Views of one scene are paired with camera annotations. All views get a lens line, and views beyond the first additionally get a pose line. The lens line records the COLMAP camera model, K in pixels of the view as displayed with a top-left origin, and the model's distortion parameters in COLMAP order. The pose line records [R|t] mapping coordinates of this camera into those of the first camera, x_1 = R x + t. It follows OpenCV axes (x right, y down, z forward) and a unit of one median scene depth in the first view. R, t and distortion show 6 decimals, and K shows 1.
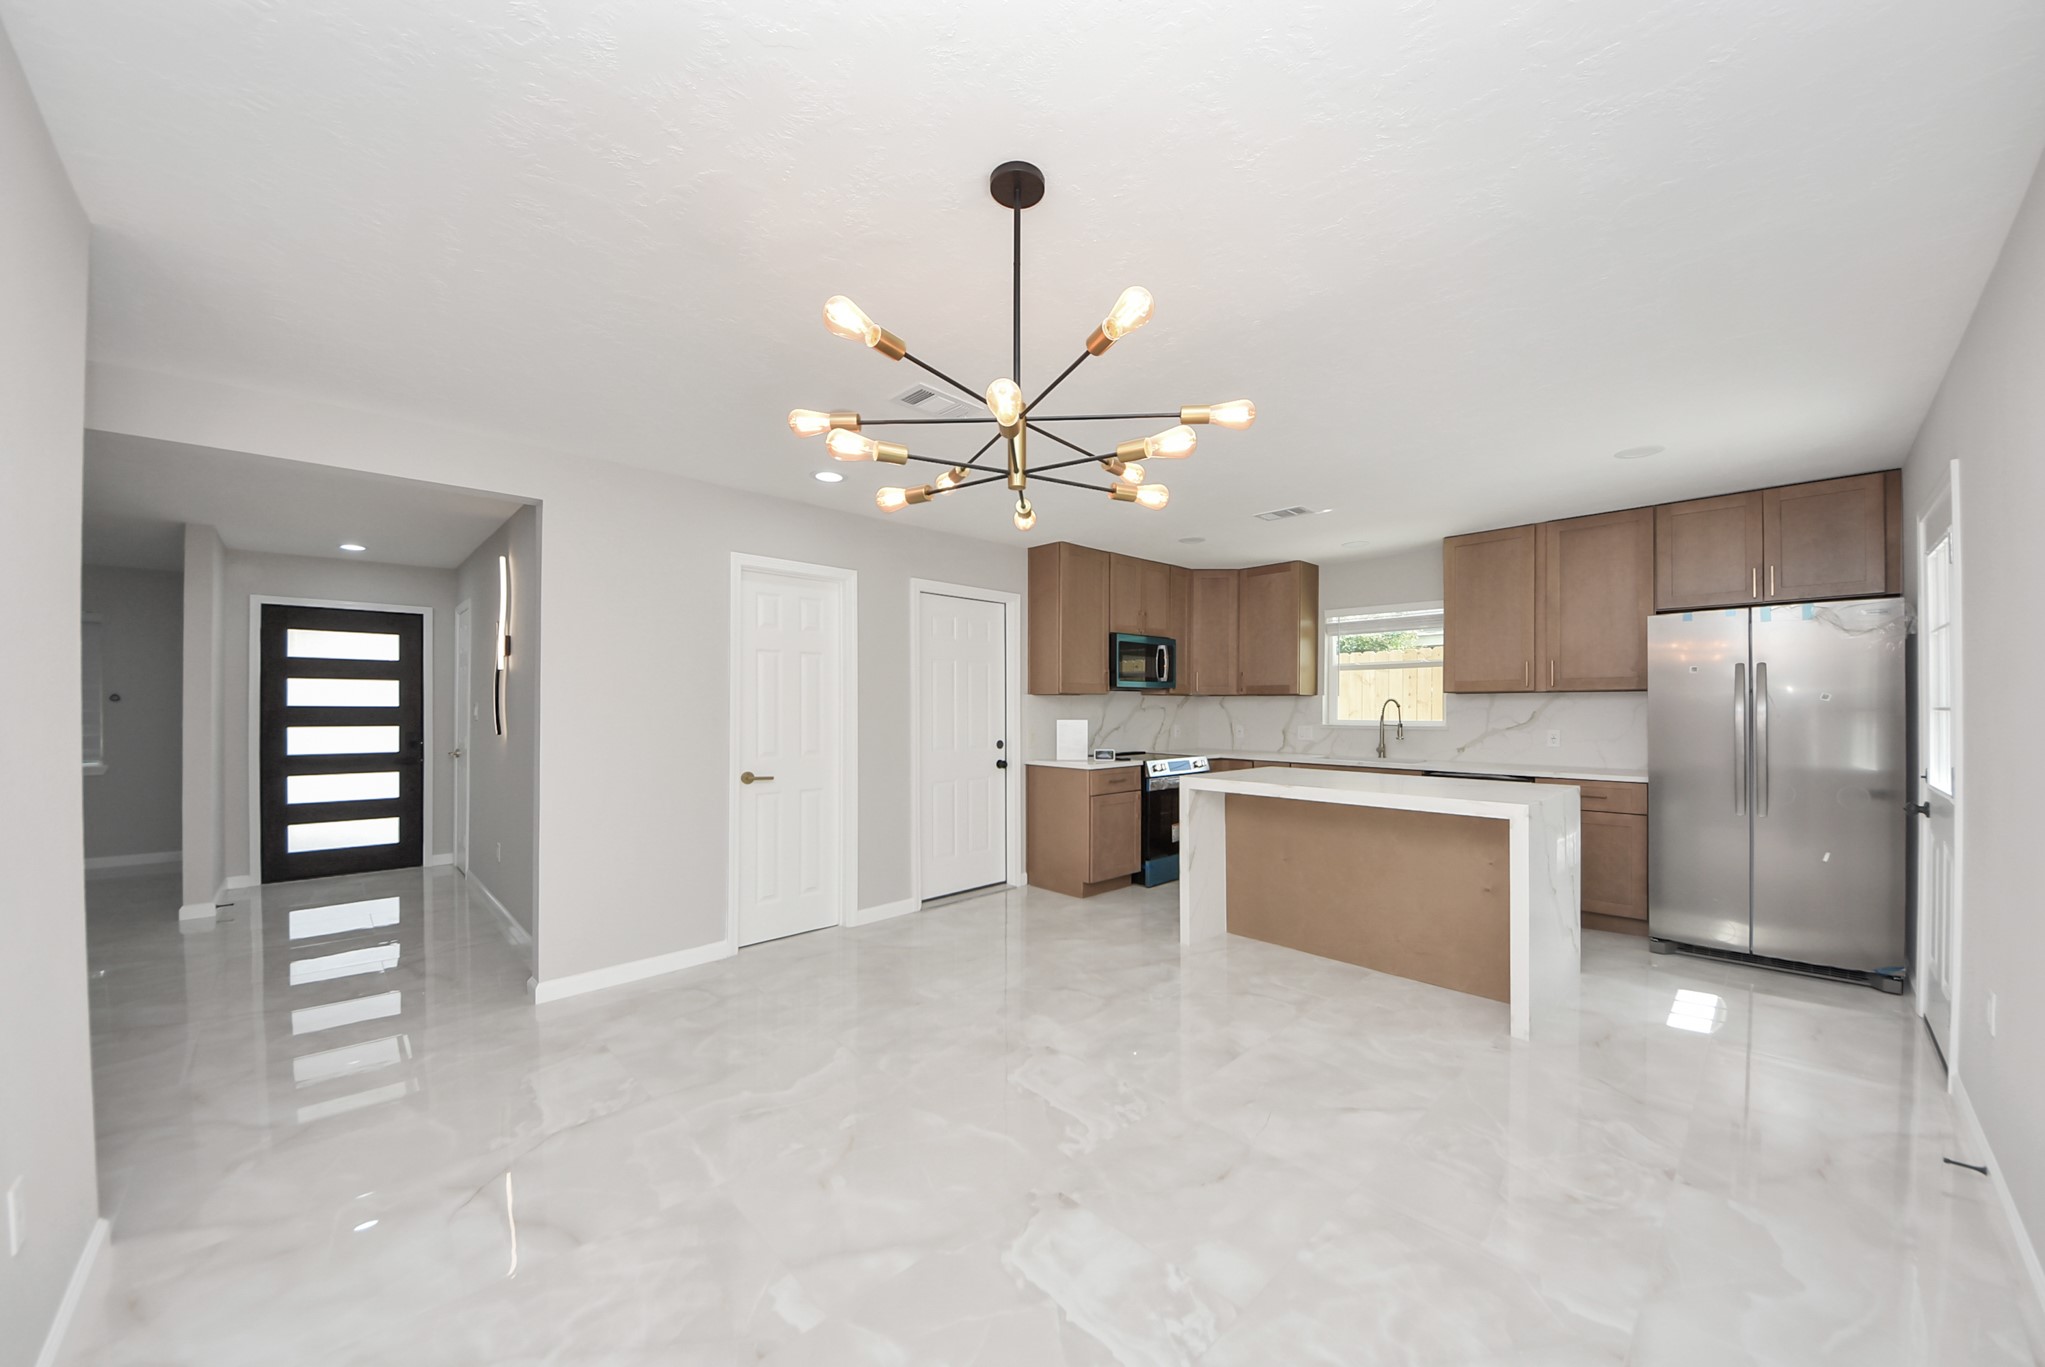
lens RADIAL K [[725.4, 0, 984.1], [0, 725.4, 706.9], [0, 0, 1]] dist [0.011648, -0.014193]
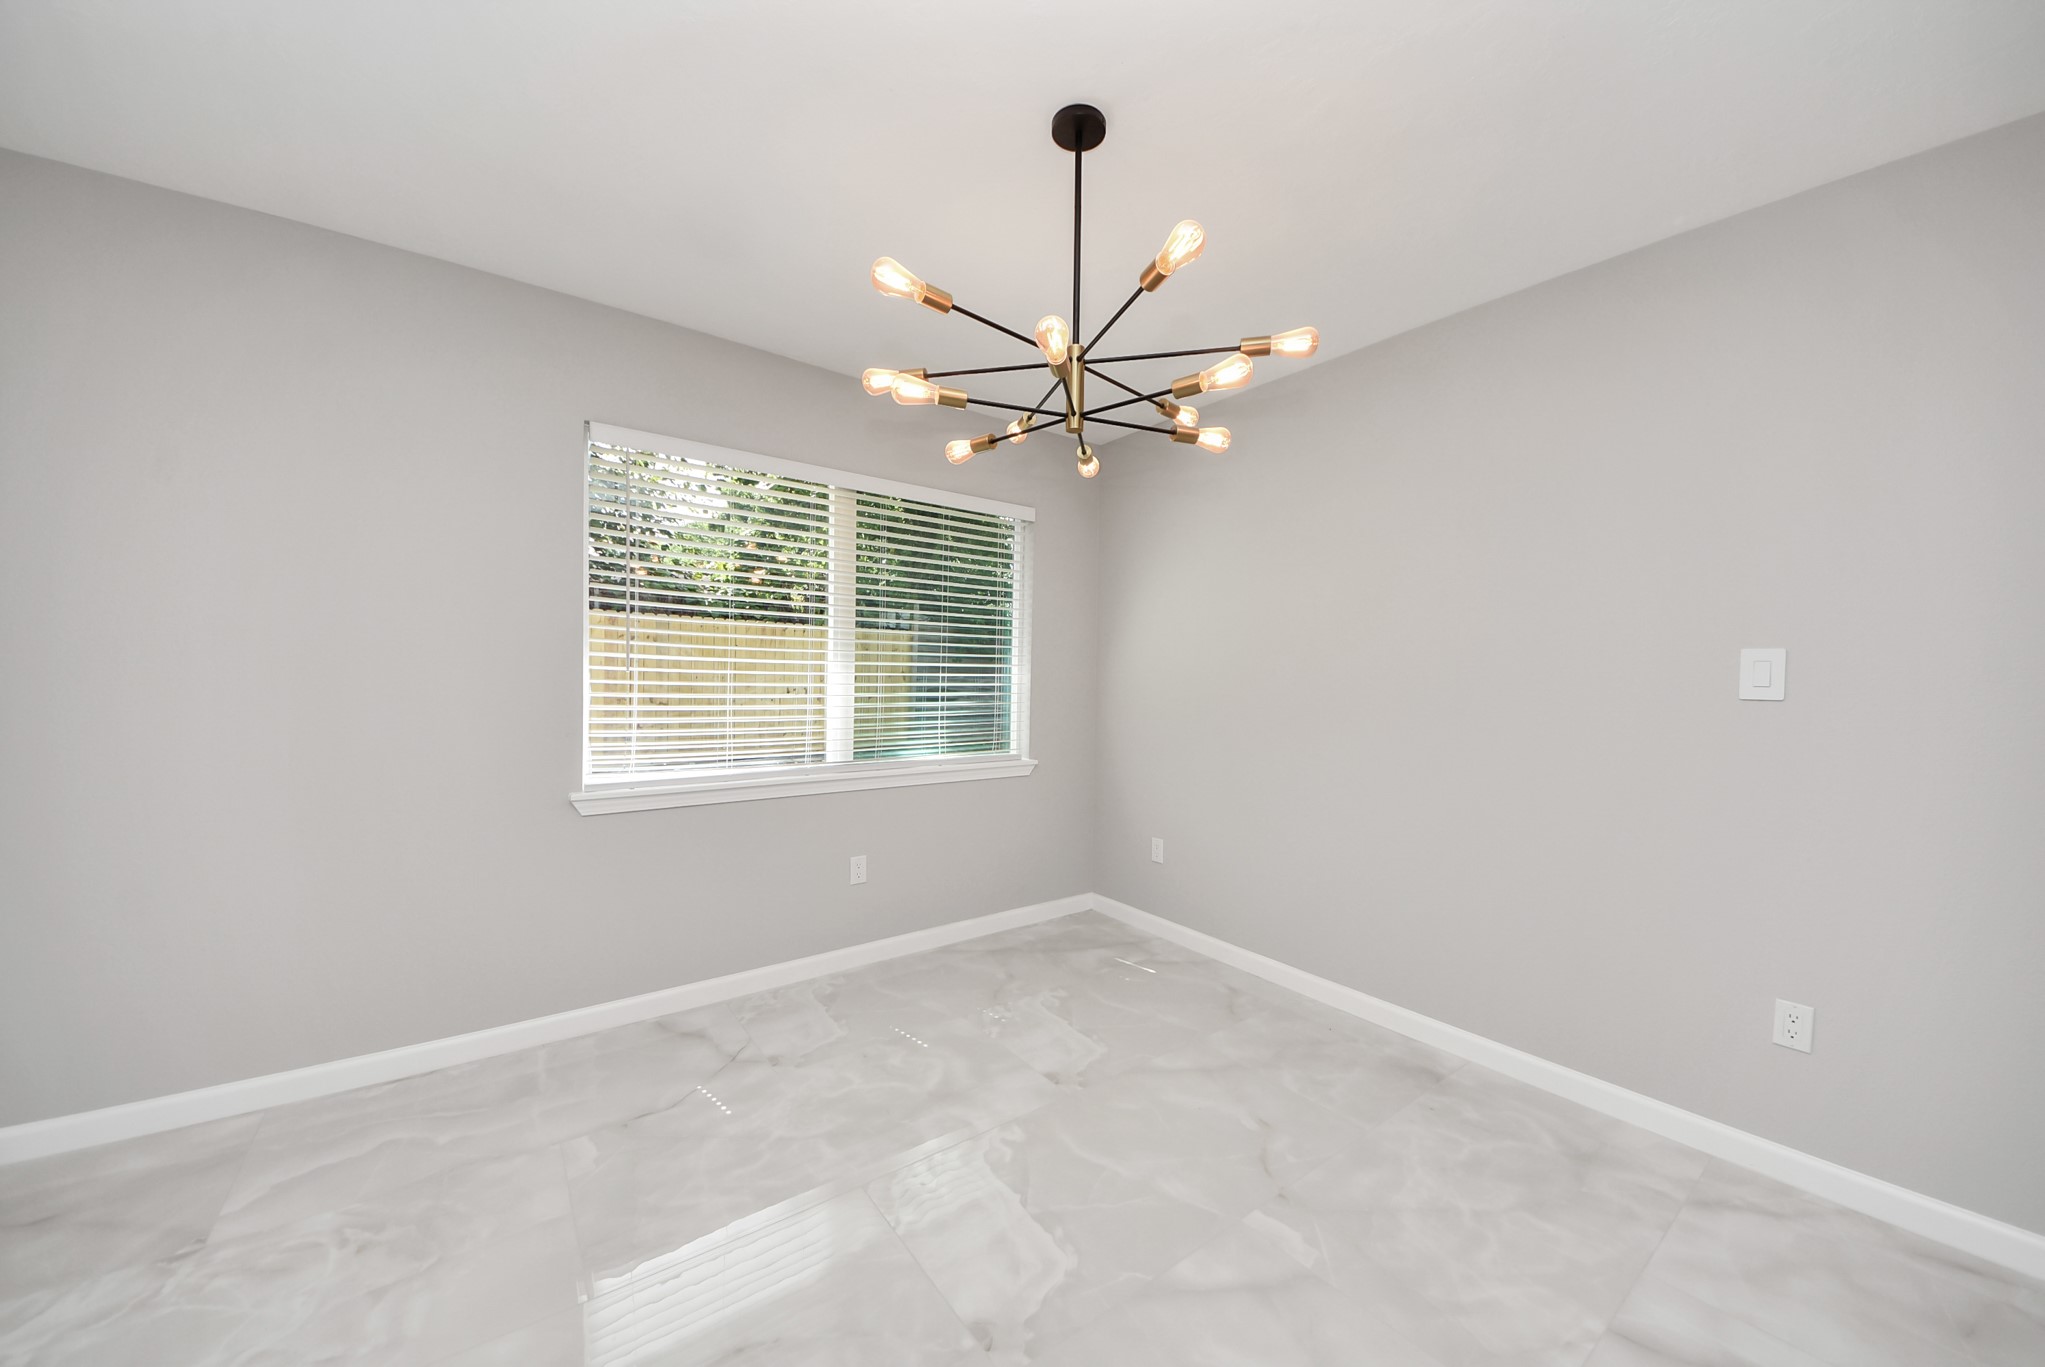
lens RADIAL K [[714.7, 0, 1015.9], [0, 714.7, 617.5], [0, 0, 1]] dist [0.008496, -0.007024]
pose [[-0.996651, 0.001661, 0.081758, 0.009943], [-0.005067, 0.996619, -0.082008, 0.014134], [-0.081618, -0.082148, -0.993273, 0.757132]]
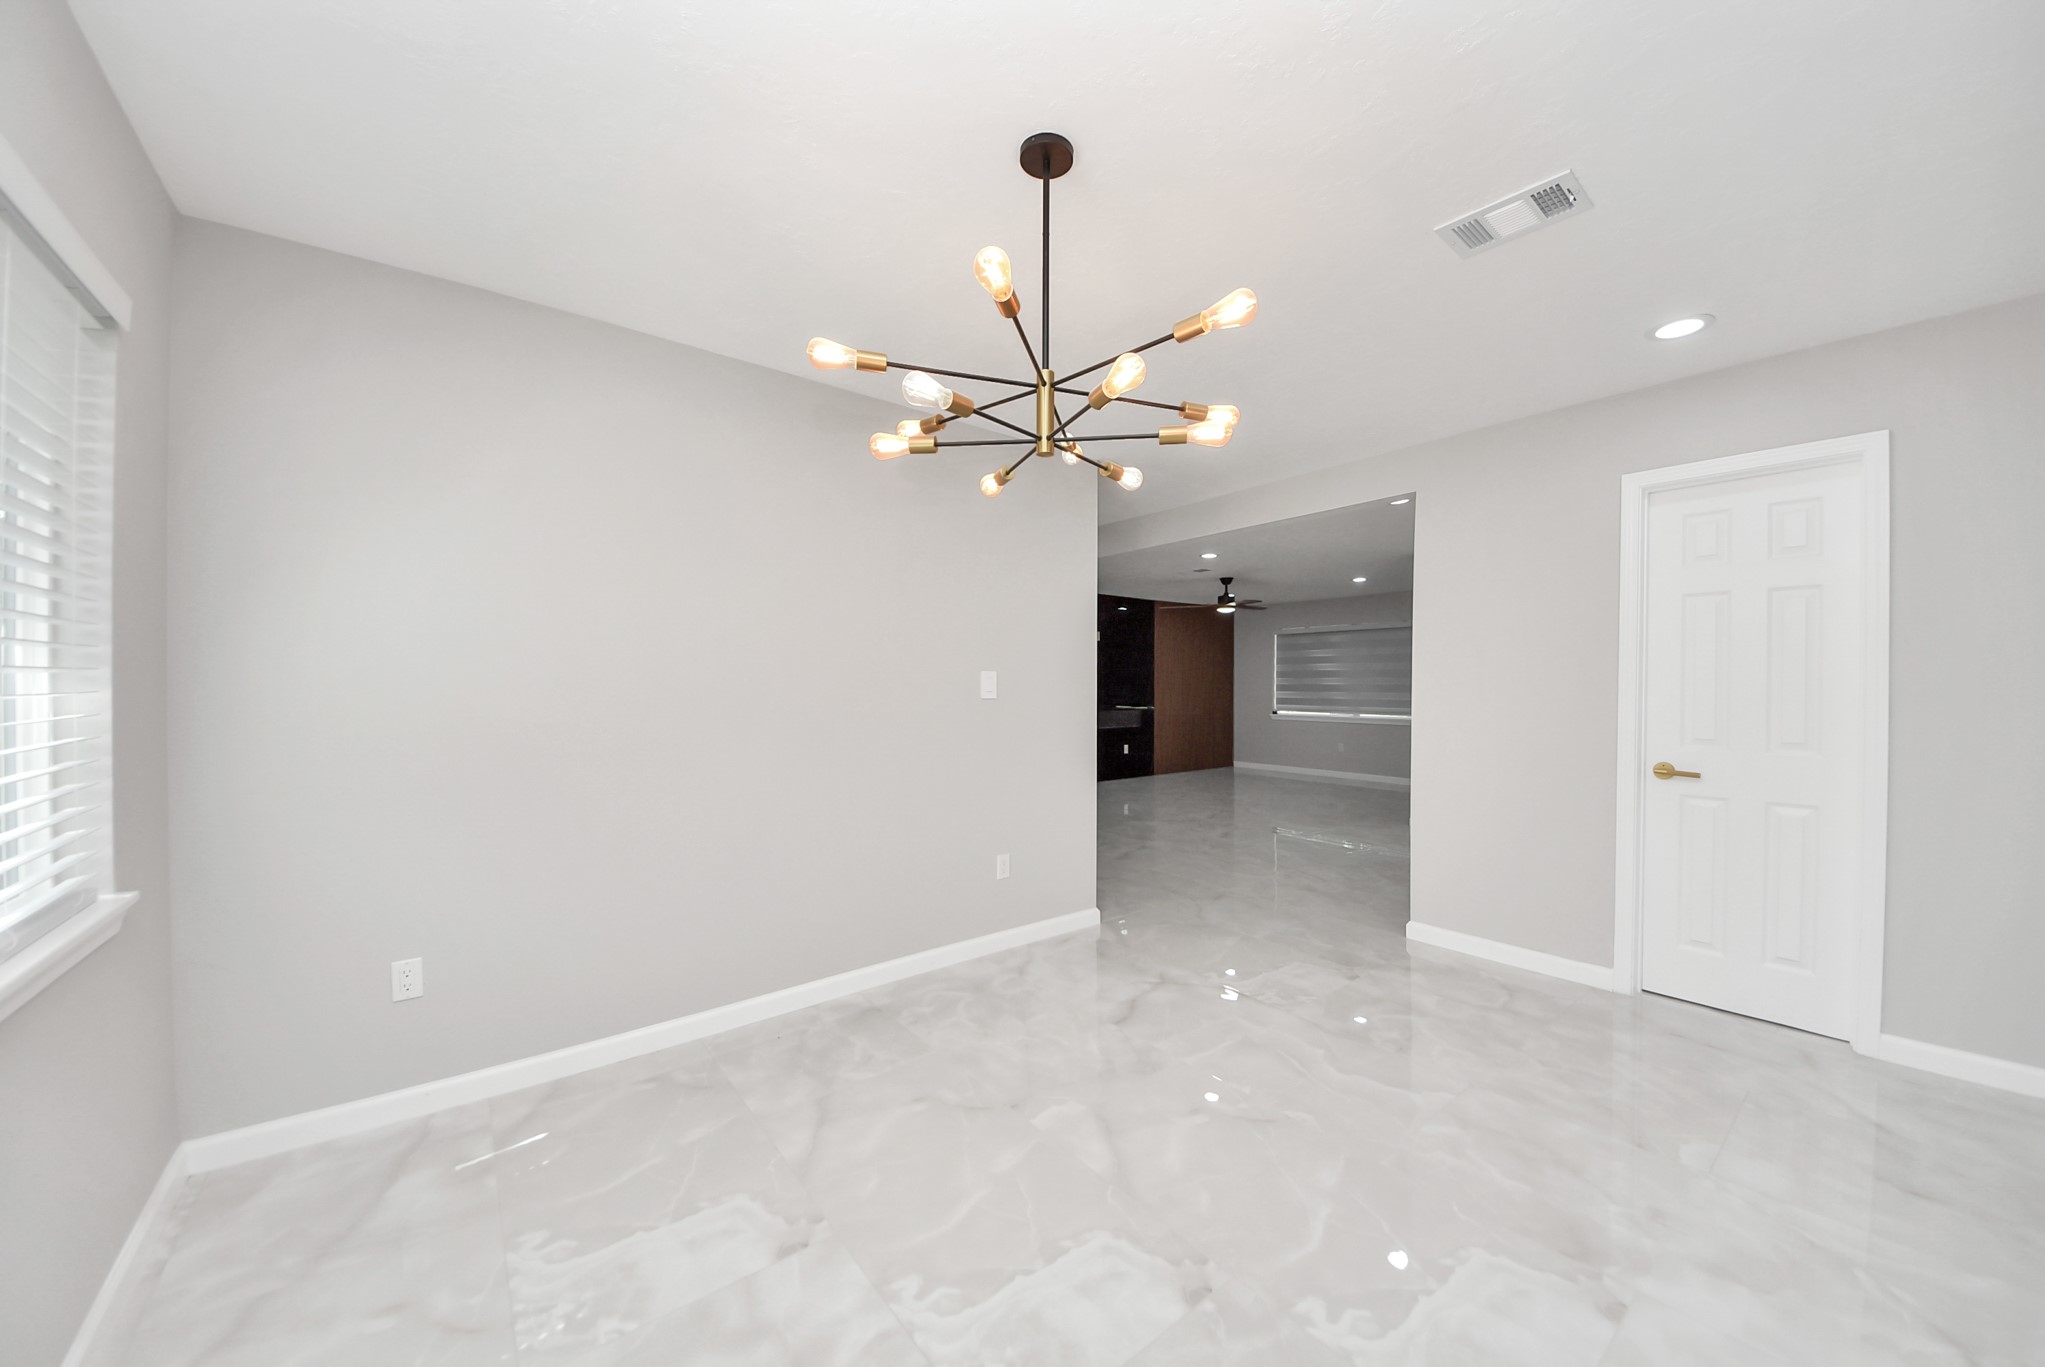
lens RADIAL K [[703.0, 0, 1071.2], [0, 703.0, 689.1], [0, 0, 1]] dist [0.000754, -0.007557]
pose [[-0.018068, 0.005912, -0.999819, 0.372821], [-0.000130, 0.999982, 0.005915, 0.009955], [0.999837, 0.000237, -0.018067, 0.378552]]
